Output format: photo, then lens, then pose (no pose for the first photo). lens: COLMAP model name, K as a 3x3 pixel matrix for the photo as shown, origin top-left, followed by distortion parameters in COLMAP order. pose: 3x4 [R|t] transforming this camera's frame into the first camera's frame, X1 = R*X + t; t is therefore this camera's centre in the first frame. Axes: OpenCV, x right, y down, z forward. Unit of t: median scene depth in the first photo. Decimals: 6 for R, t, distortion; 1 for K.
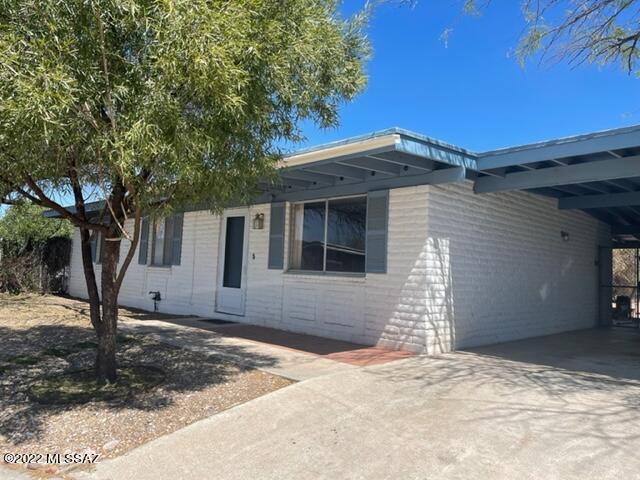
lens RADIAL K [[481.2, 0, 320.0], [0, 481.2, 240.0], [0, 0, 1]] dist [0.000447, -0.001857]
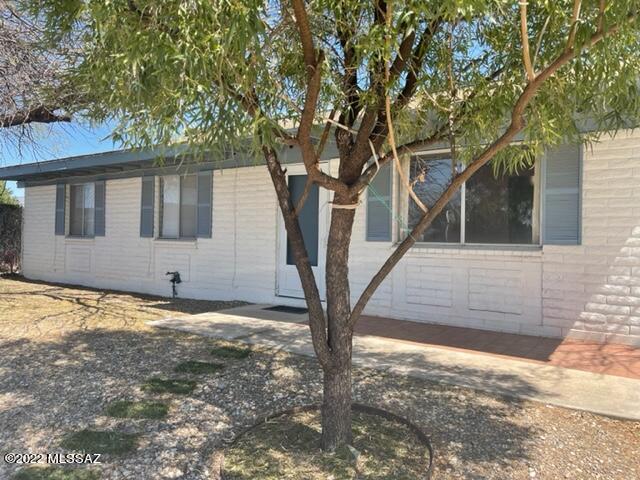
lens RADIAL K [[481.2, 0, 320.0], [0, 481.2, 240.0], [0, 0, 1]] dist [0.000447, -0.001857]
pose [[0.985848, -0.031260, 0.164701, -0.345795], [0.018076, 0.996555, 0.080944, -0.006761], [-0.166663, -0.076822, 0.983017, 0.278356]]
